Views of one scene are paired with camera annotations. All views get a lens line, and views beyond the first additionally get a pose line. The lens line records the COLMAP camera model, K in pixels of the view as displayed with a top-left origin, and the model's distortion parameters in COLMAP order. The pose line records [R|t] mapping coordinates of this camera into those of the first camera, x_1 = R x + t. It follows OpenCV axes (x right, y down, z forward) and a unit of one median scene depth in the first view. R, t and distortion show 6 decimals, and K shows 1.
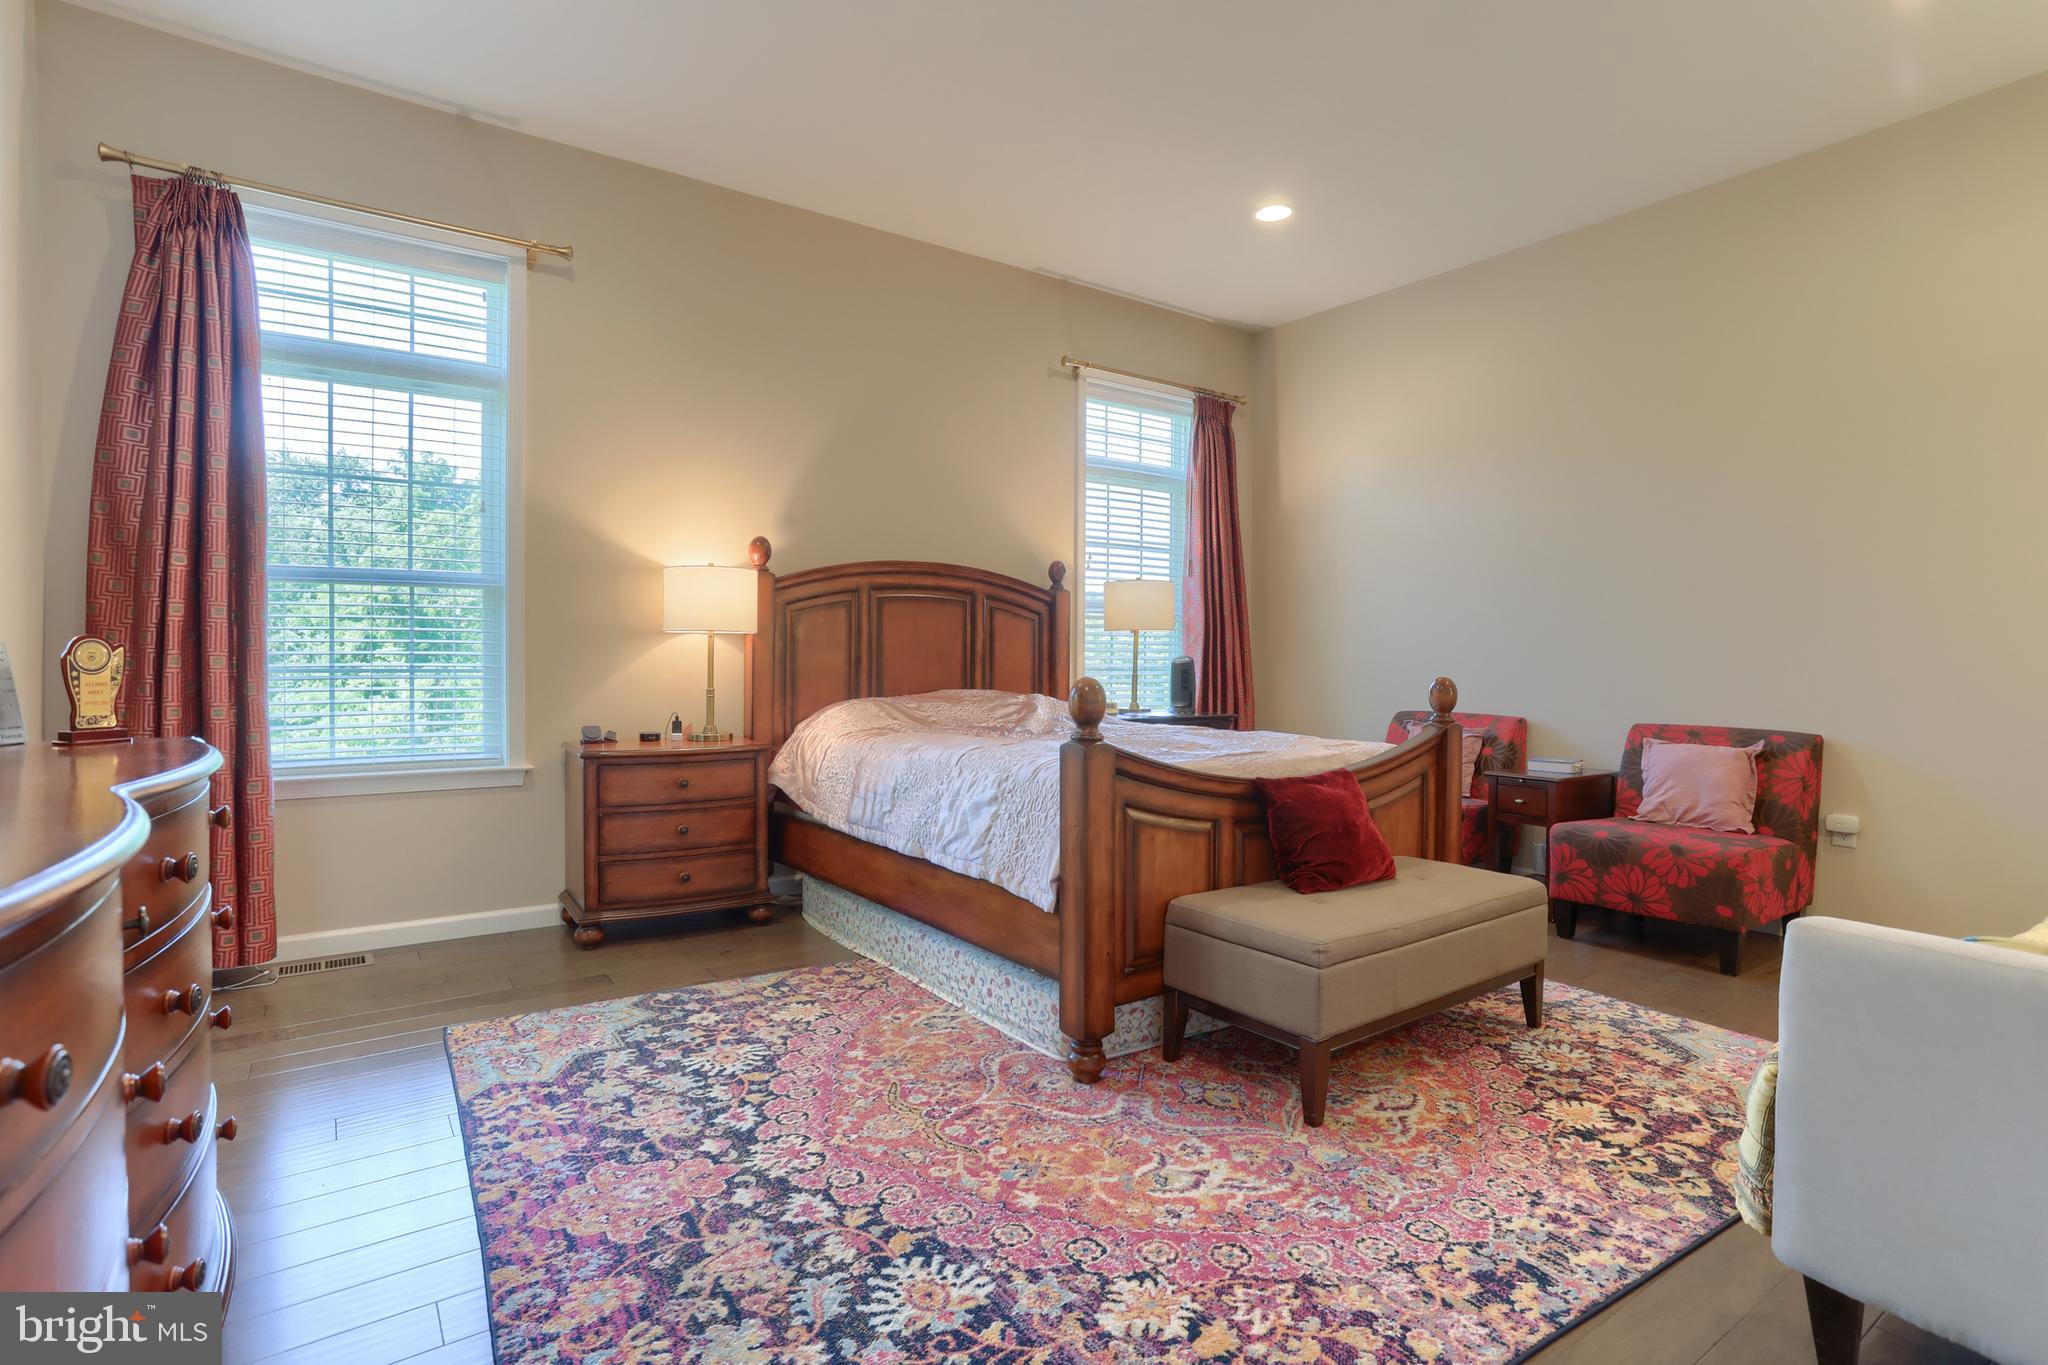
lens RADIAL K [[1033.3, 0, 1023.2], [0, 1033.3, 672.7], [0, 0, 1]] dist [-0.032262, 0.006076]
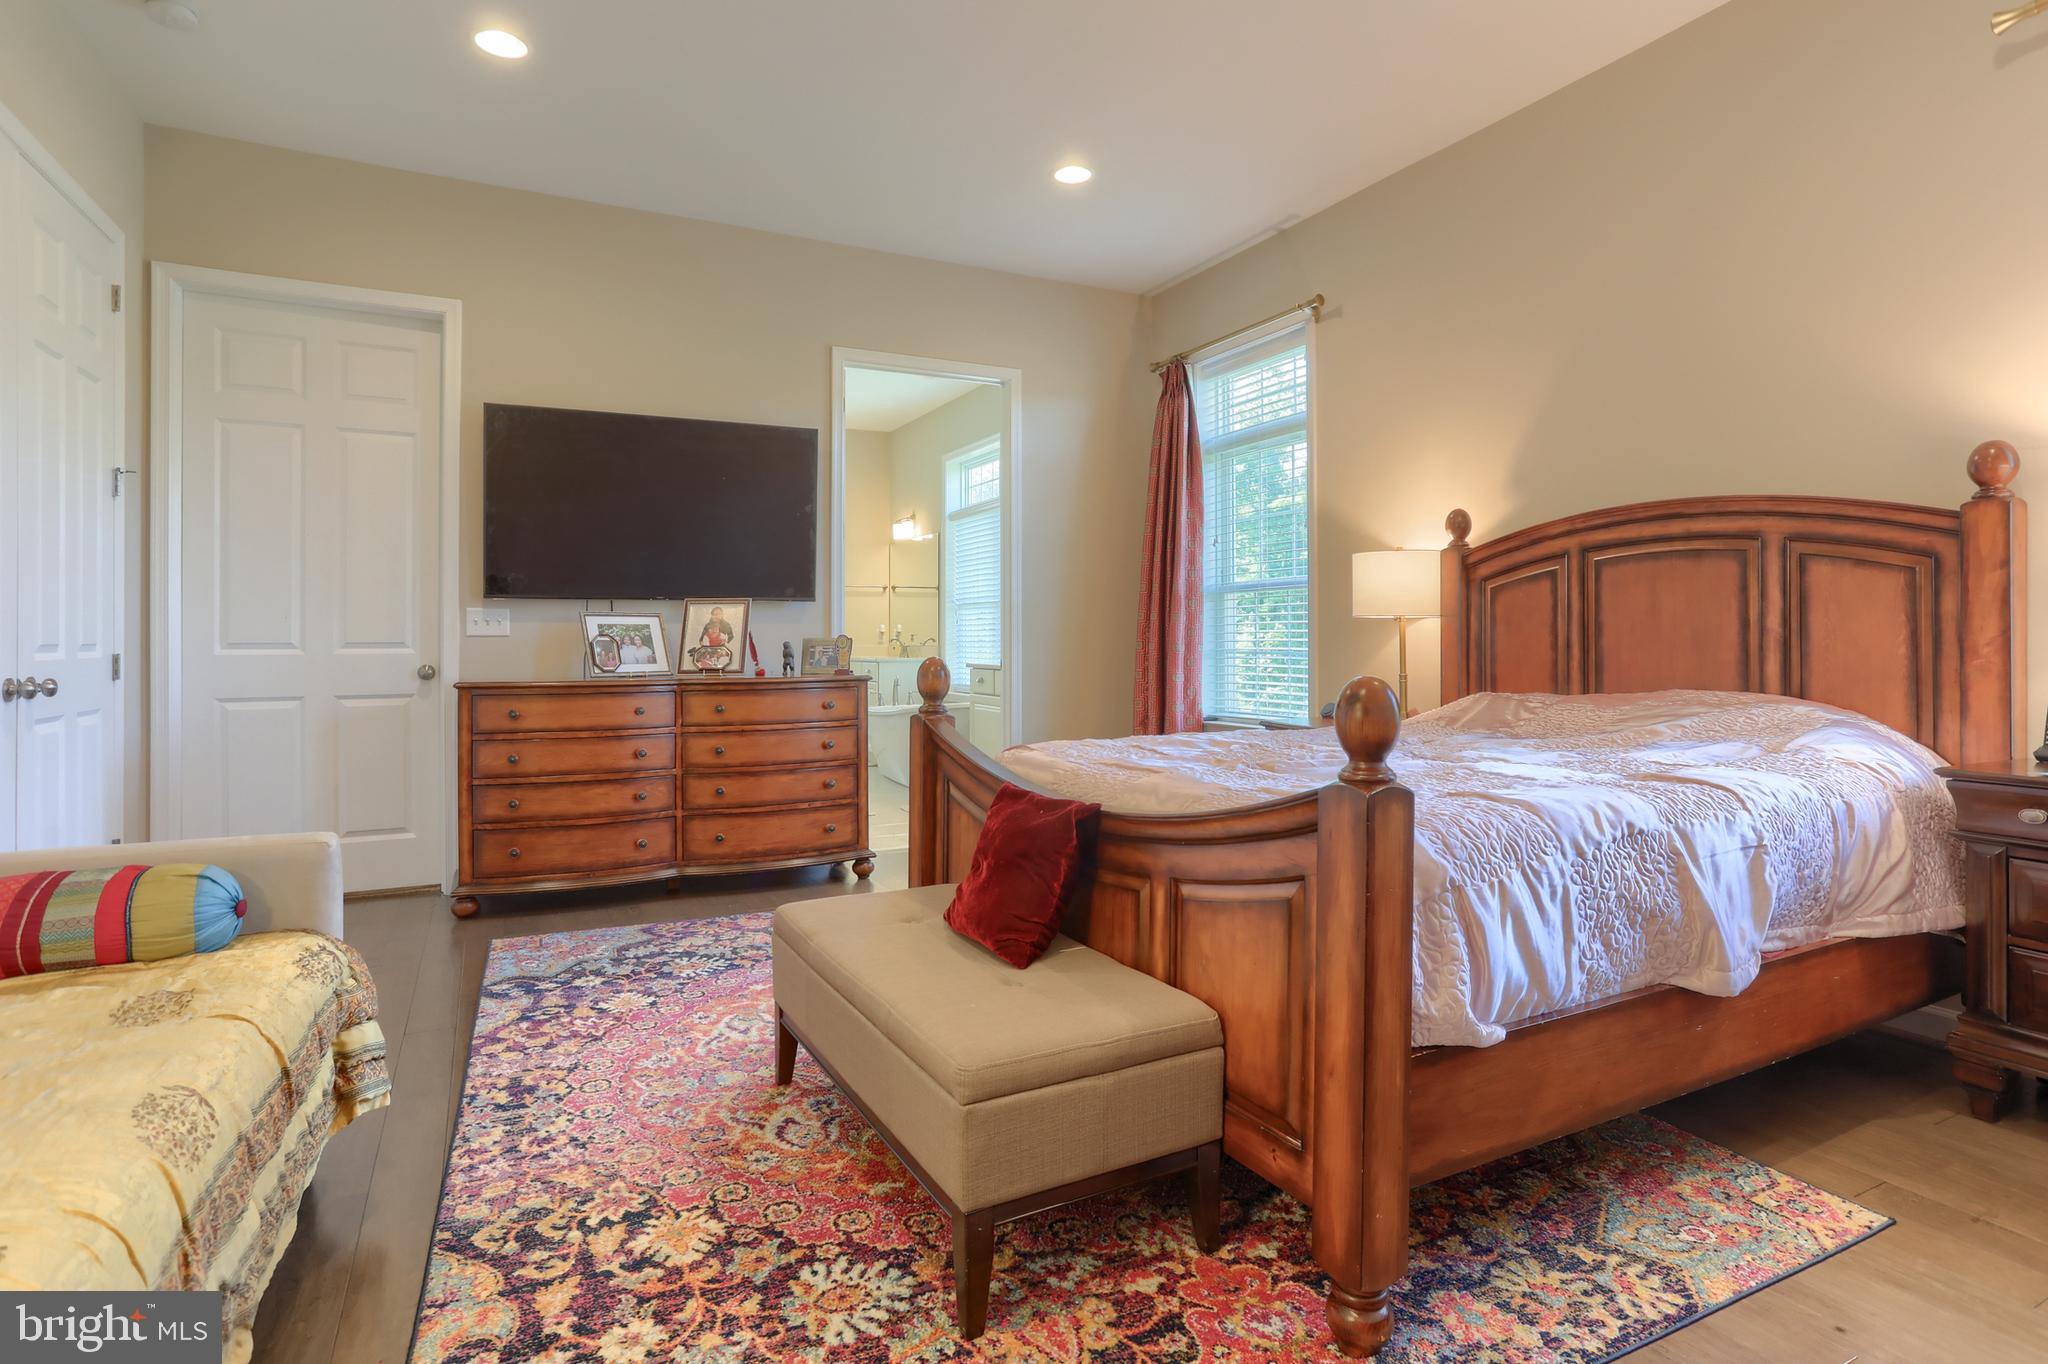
lens RADIAL K [[1033.3, 0, 1024.1], [0, 1033.3, 669.9], [0, 0, 1]] dist [-0.032262, 0.006076]
pose [[-0.153799, 0.021937, -0.987859, 1.395796], [-0.007825, 0.999695, 0.023418, -0.018568], [0.988071, 0.011332, -0.153580, 1.520286]]
